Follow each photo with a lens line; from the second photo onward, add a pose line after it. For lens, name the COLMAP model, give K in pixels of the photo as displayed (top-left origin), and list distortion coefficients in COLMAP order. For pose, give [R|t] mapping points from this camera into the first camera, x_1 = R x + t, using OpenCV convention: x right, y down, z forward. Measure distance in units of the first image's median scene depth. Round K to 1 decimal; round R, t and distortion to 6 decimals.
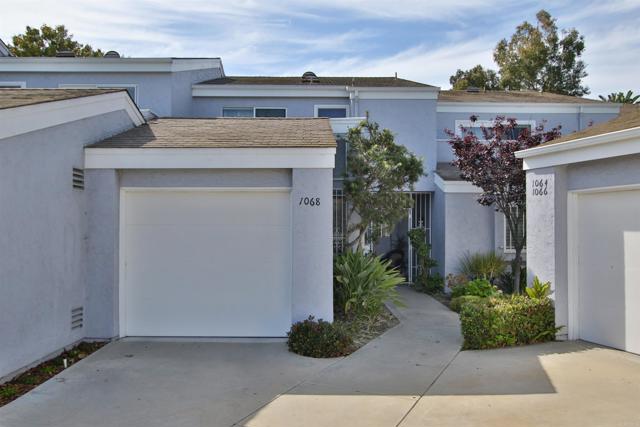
lens RADIAL K [[479.8, 0, 320.0], [0, 479.8, 213.5], [0, 0, 1]] dist [0.000121, -0.000404]
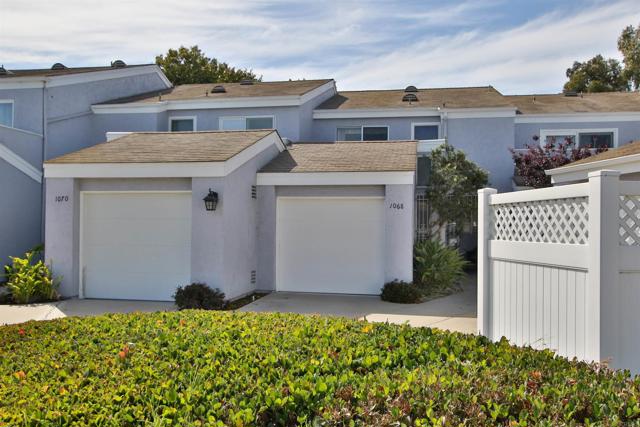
lens RADIAL K [[531.9, 0, 320.0], [0, 531.9, 213.5], [0, 0, 1]] dist [-0.001081, 0.506899]
pose [[0.979321, 0.009098, -0.202107, 0.060782], [-0.007789, 0.999943, 0.007269, -0.009052], [0.202161, -0.005544, 0.979337, -0.531719]]
